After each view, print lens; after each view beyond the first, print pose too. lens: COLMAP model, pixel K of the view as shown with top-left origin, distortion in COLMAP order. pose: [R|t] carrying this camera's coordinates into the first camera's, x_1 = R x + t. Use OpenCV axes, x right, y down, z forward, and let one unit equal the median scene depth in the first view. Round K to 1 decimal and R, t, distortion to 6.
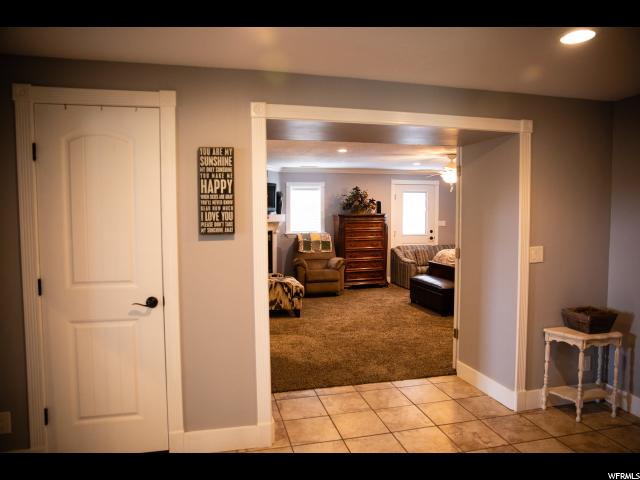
lens RADIAL K [[444.9, 0, 320.0], [0, 444.9, 240.0], [0, 0, 1]] dist [-0.075829, 0.000475]
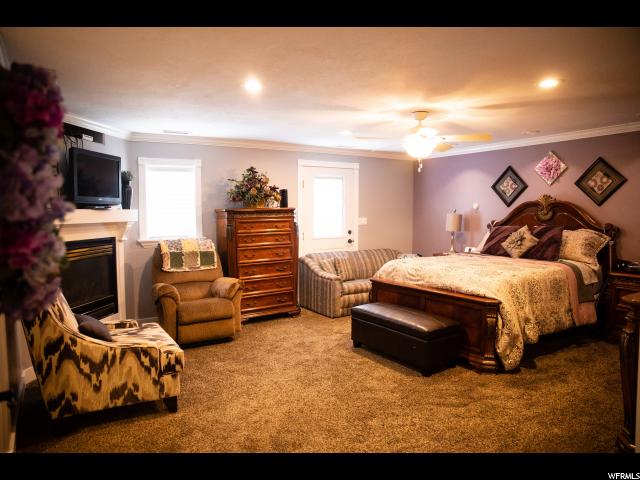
lens RADIAL K [[444.9, 0, 320.0], [0, 444.9, 240.0], [0, 0, 1]] dist [-0.075829, 0.000475]
pose [[0.949000, -0.024656, 0.314309, -0.031054], [0.023384, 0.999696, 0.007816, -0.014884], [-0.314406, -0.000068, 0.949288, 0.352227]]
